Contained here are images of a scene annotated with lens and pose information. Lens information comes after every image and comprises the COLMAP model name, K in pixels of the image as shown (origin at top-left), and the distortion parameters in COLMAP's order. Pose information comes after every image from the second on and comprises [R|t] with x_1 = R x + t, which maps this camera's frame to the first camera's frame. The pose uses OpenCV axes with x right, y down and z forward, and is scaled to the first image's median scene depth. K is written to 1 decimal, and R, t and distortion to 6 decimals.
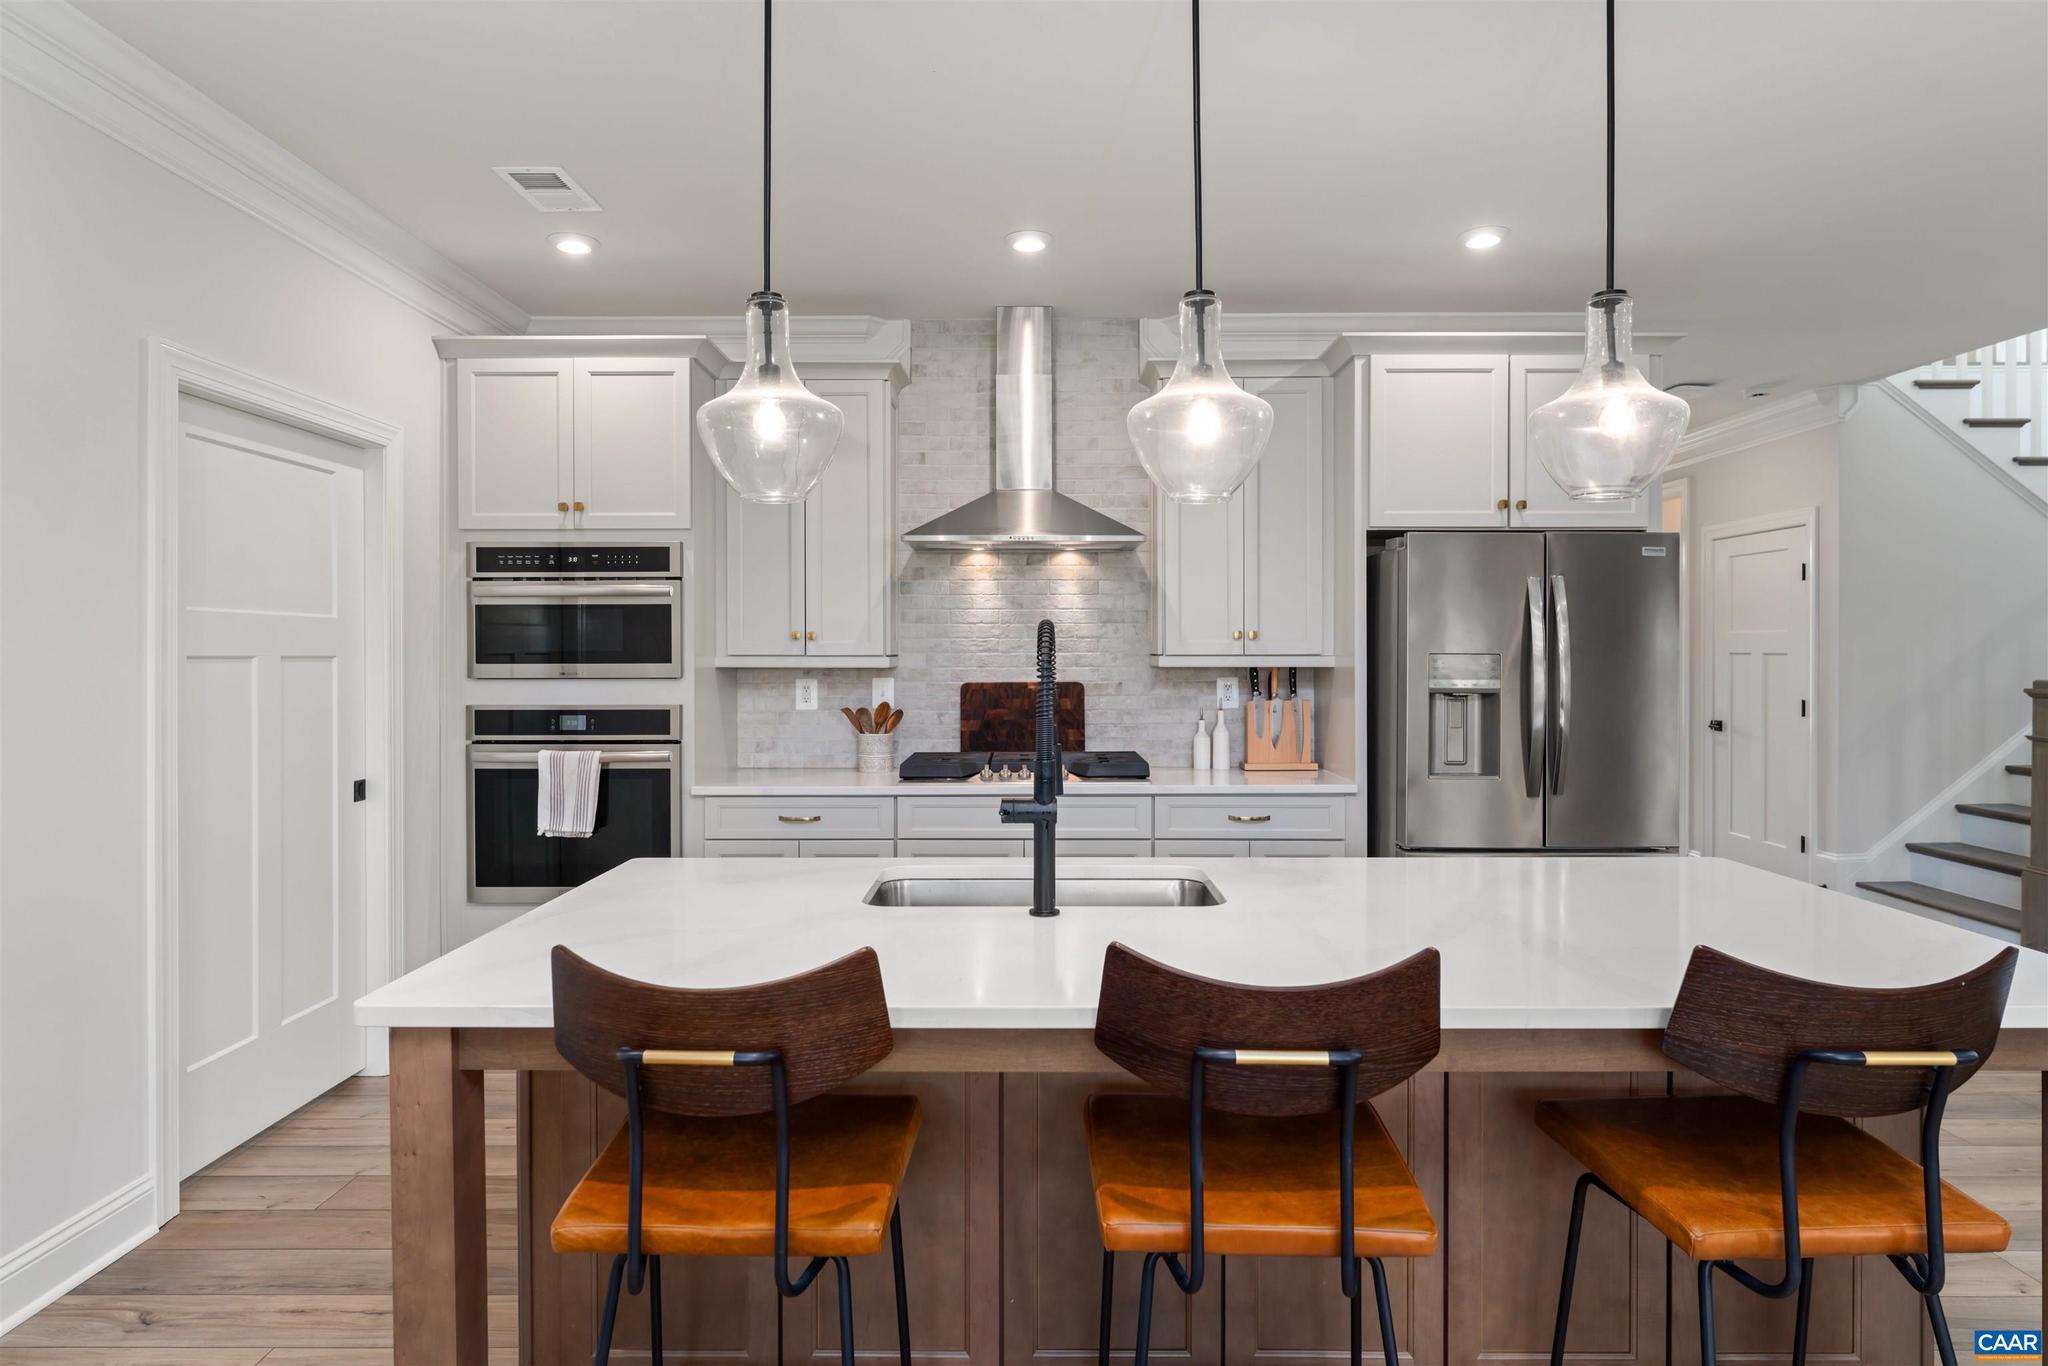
lens RADIAL K [[1111.5, 0, 1025.8], [0, 1111.5, 661.8], [0, 0, 1]] dist [-0.001156, -0.000163]
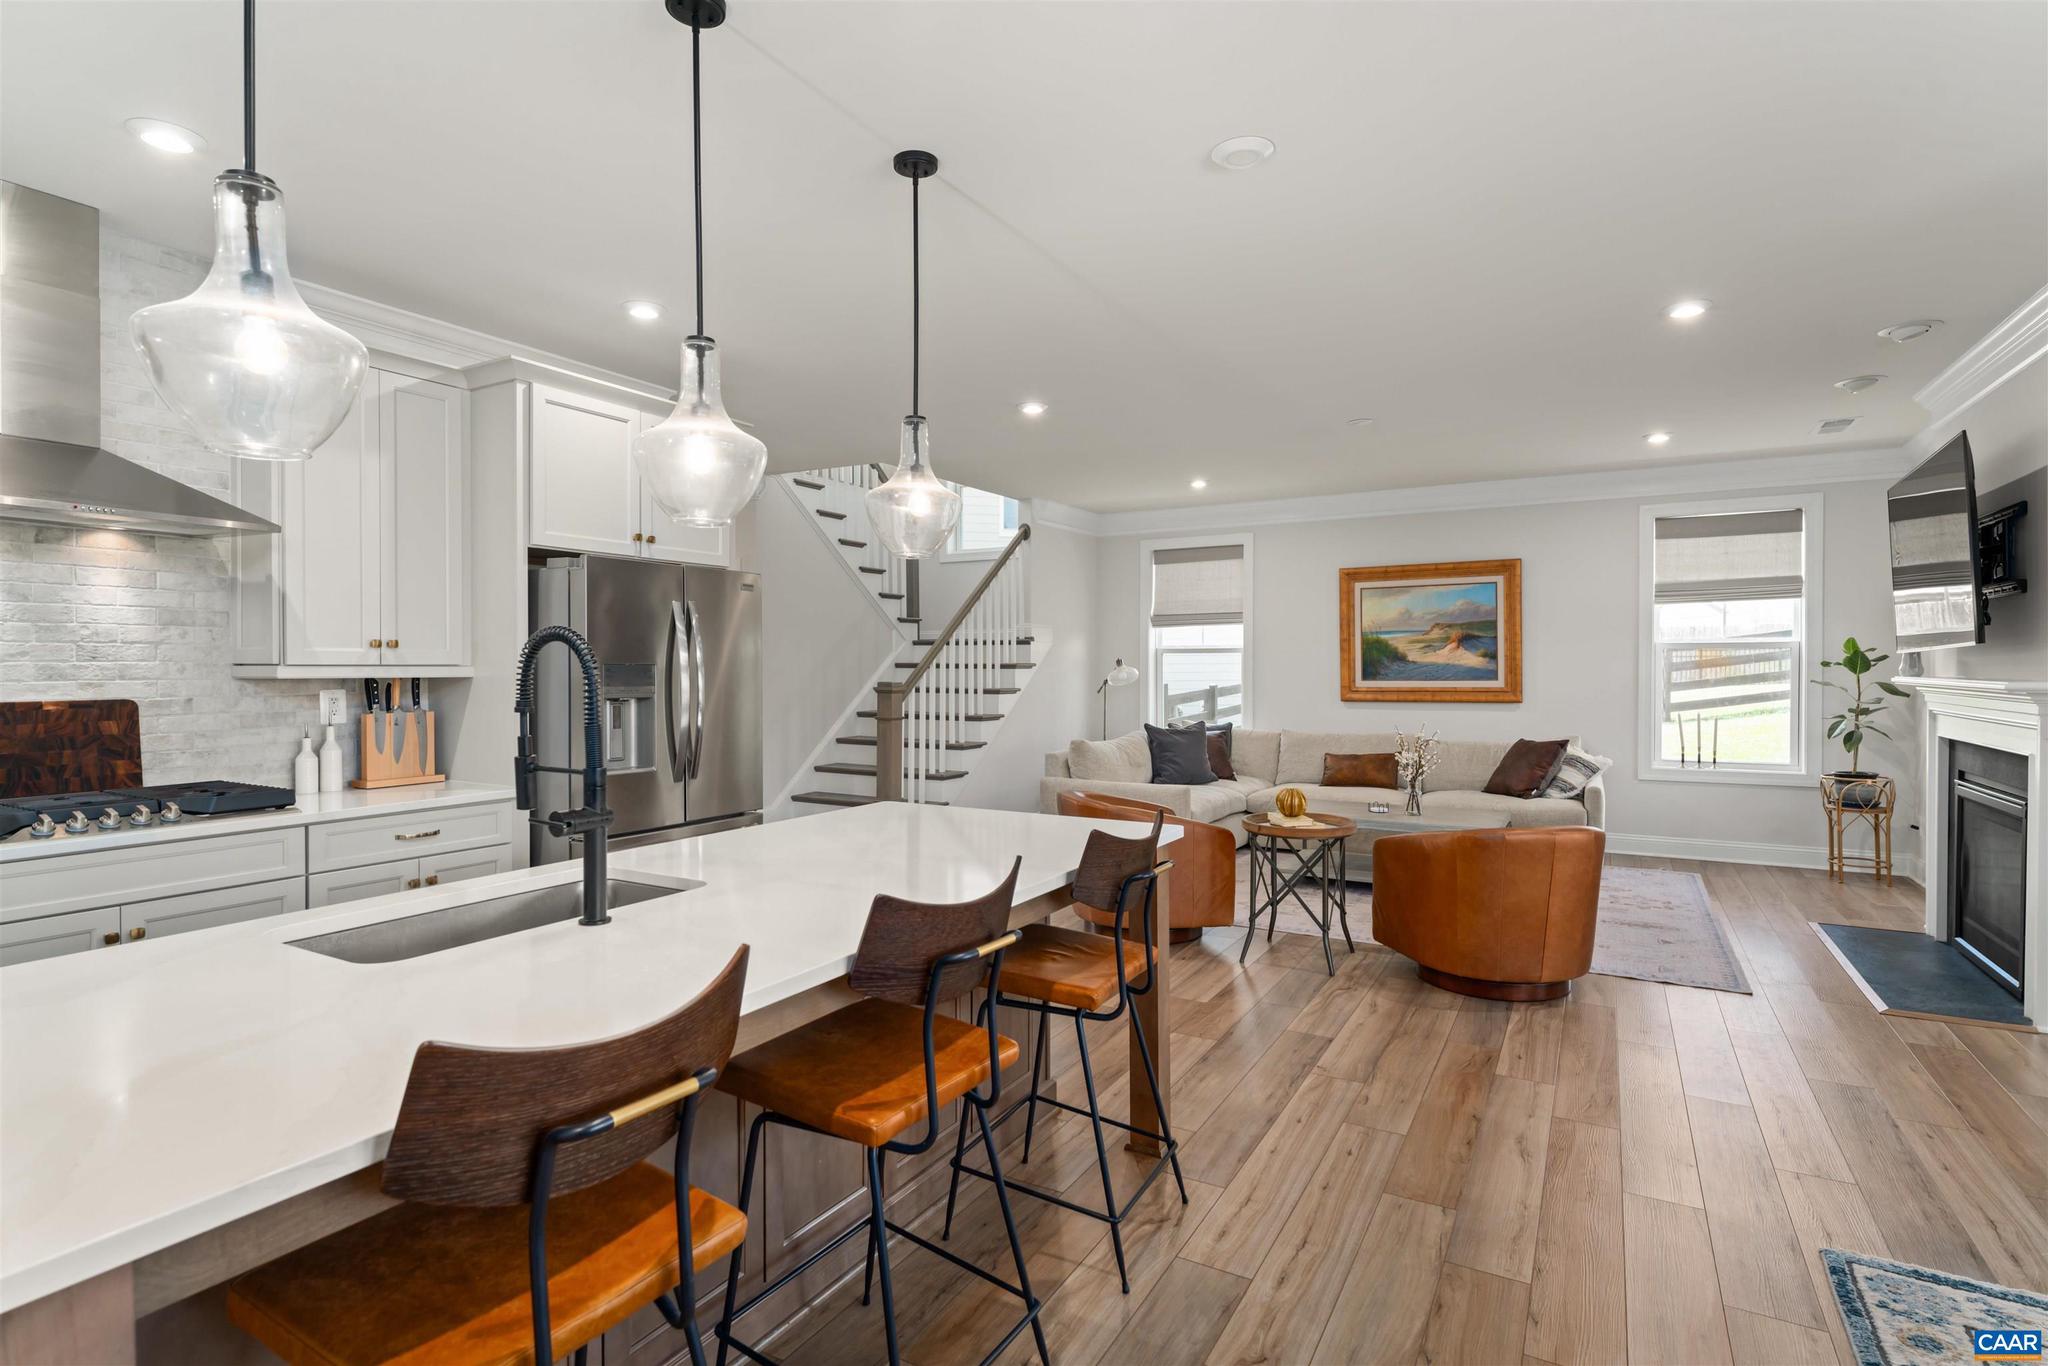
lens RADIAL K [[1008.8, 0, 1024.0], [0, 1008.8, 683.0], [0, 0, 1]] dist [-0.000834, -0.000691]
pose [[0.489963, -0.014063, 0.871630, -0.266516], [0.005520, 0.999900, 0.013029, 0.000931], [-0.871726, -0.001572, 0.489992, 0.103337]]
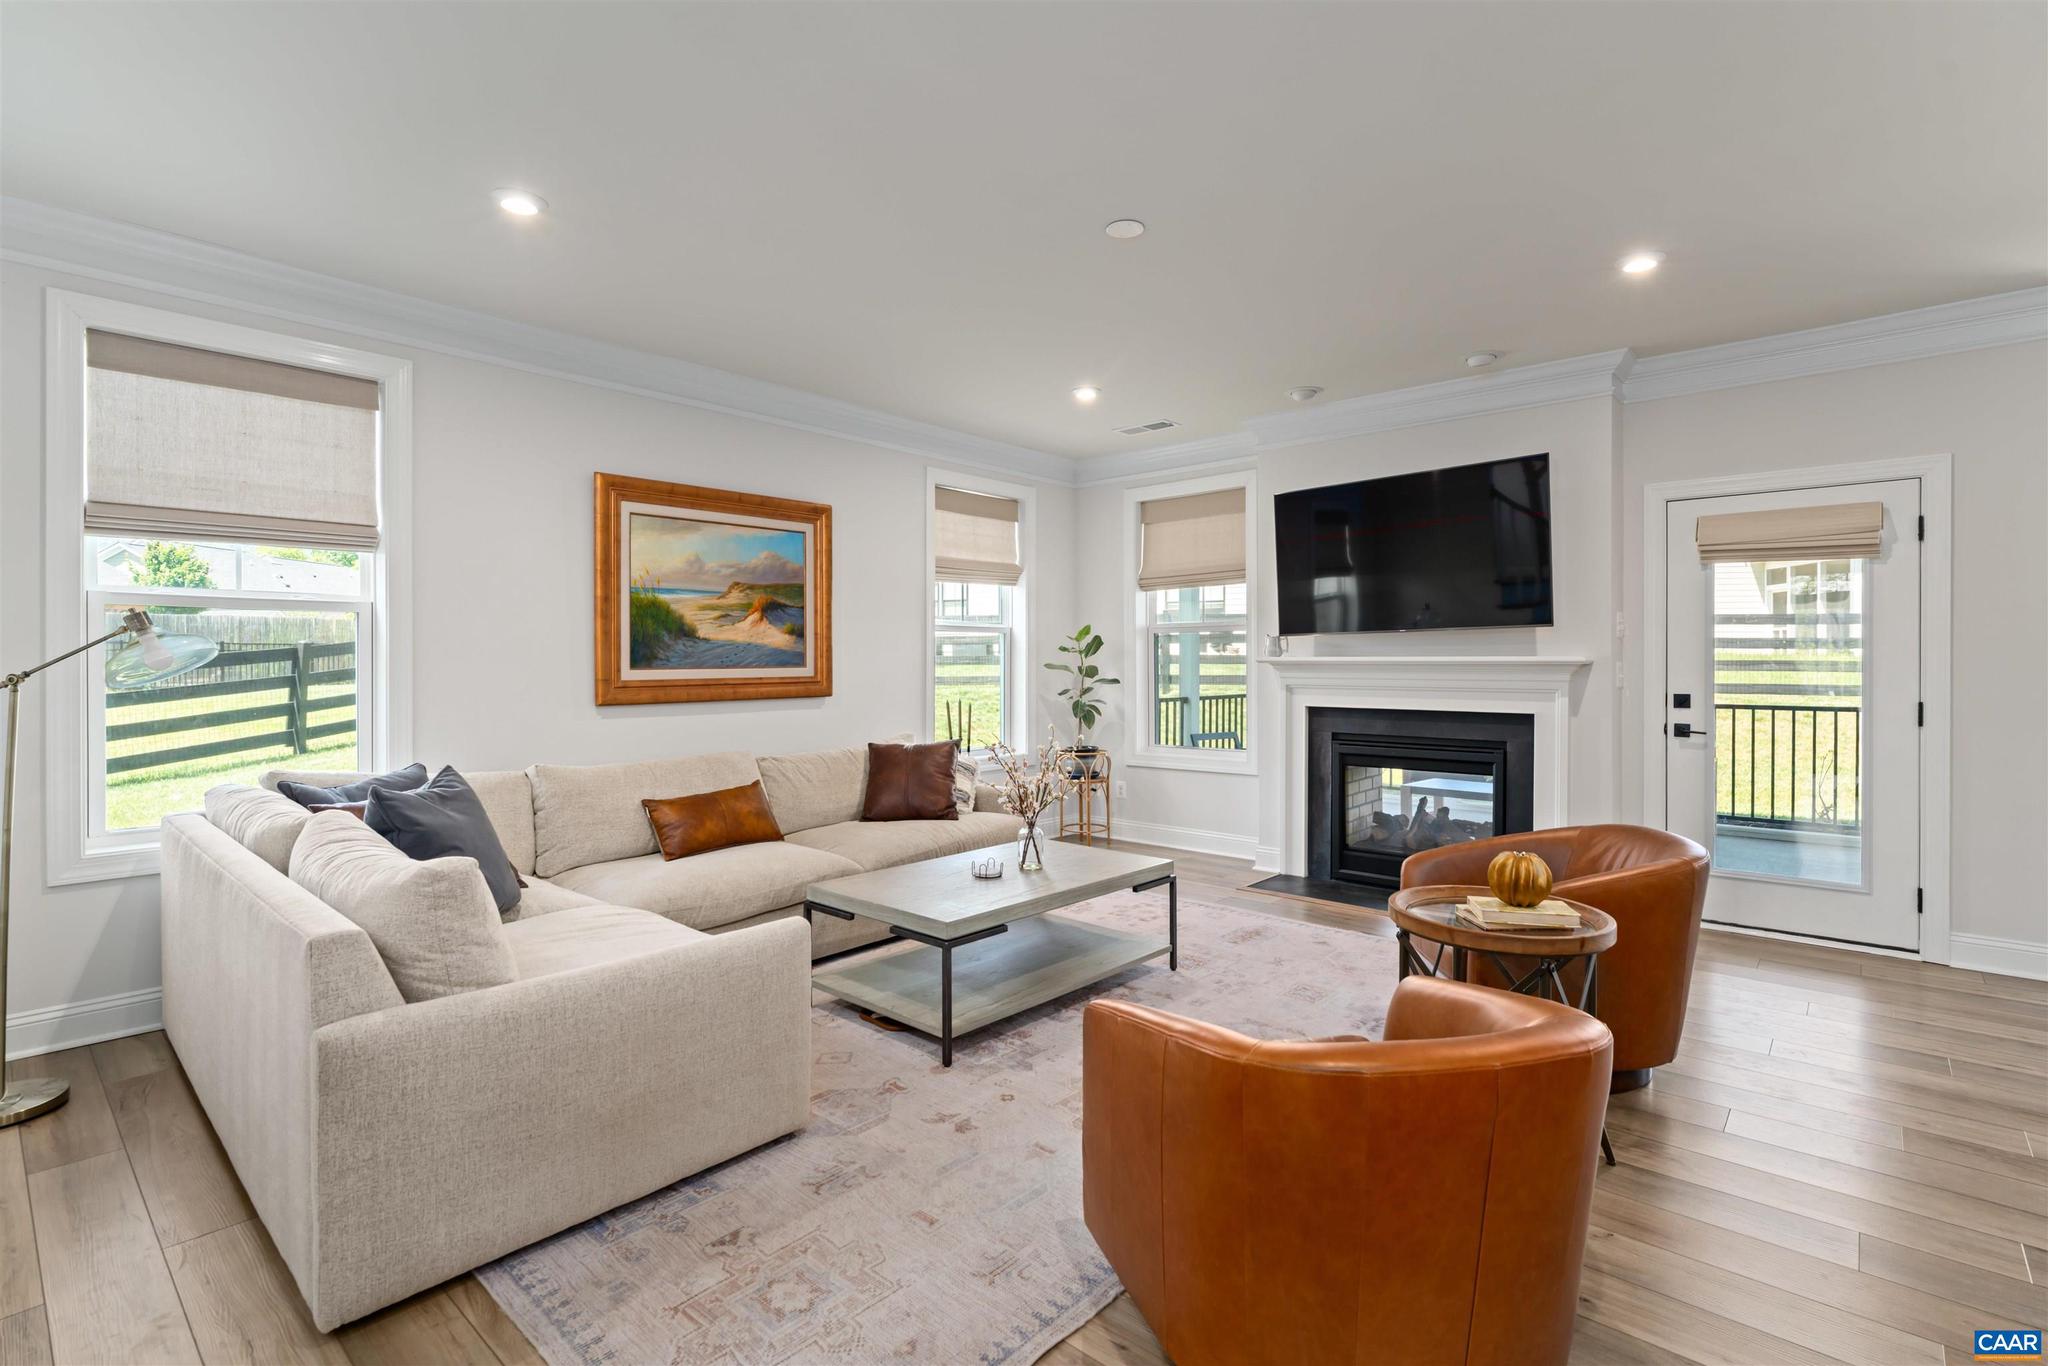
lens RADIAL K [[952.9, 0, 1026.6], [0, 952.9, 664.9], [0, 0, 1]] dist [0.000585, 0.000108]
pose [[-0.750595, 0.001635, 0.660761, 0.623791], [0.006500, 0.999967, 0.004910, 0.016613], [-0.660731, 0.007980, -0.750580, 0.939234]]
